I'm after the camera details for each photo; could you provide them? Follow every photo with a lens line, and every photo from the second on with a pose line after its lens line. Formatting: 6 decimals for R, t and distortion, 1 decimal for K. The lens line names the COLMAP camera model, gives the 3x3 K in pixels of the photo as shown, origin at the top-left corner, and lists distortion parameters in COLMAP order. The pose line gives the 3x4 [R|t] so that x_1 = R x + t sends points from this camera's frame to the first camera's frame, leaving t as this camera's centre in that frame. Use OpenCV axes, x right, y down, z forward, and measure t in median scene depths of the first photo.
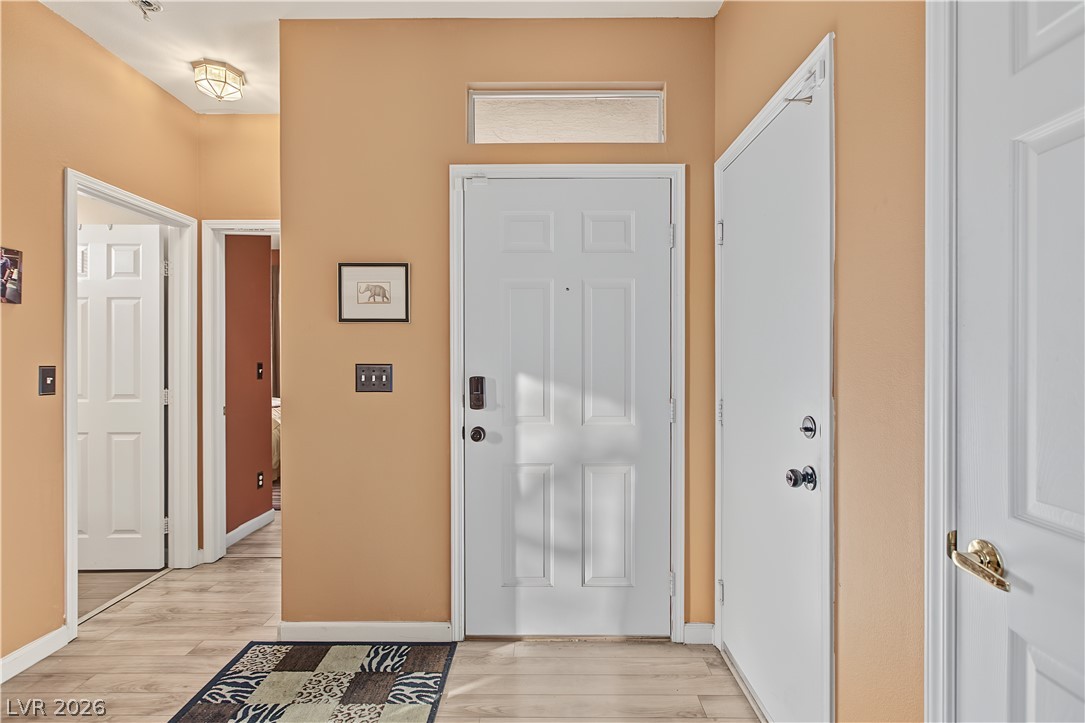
lens RADIAL K [[488.1, 0, 542.5], [0, 488.1, 361.5], [0, 0, 1]] dist [-0.000826, 0.000056]
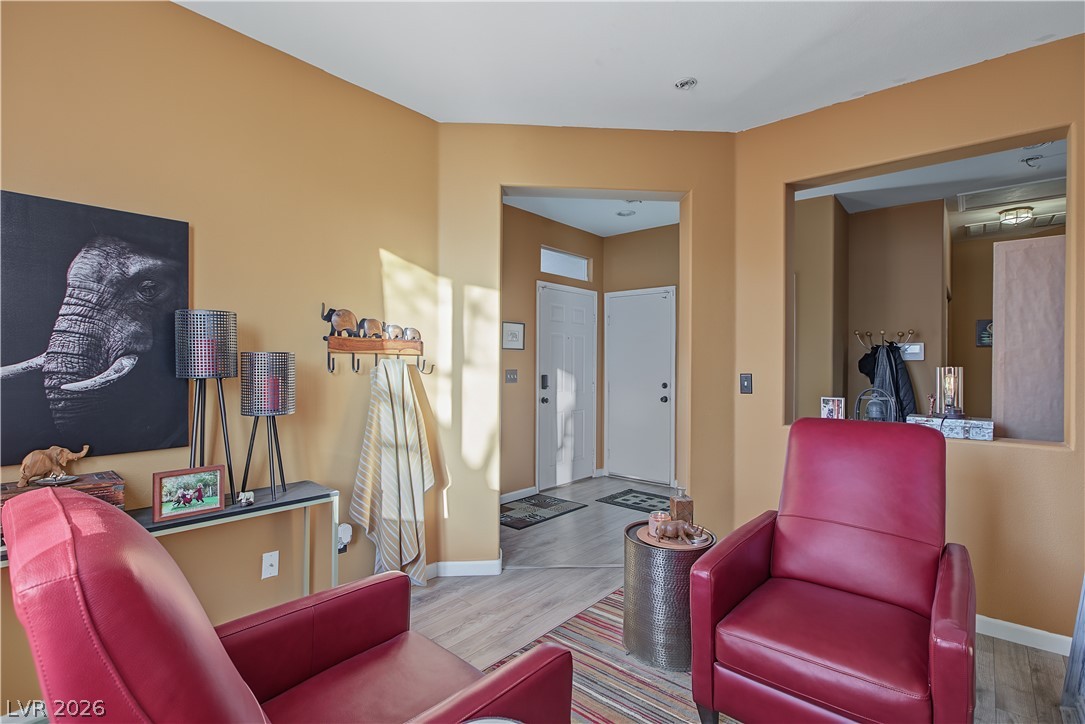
lens RADIAL K [[507.0, 0, 542.5], [0, 507.0, 362.0], [0, 0, 1]] dist [-0.011797, 0.002021]
pose [[0.644079, 0.007484, 0.764922, -1.939861], [-0.002856, 0.999969, -0.007379, -0.012014], [-0.764954, 0.002568, 0.644080, -0.509545]]
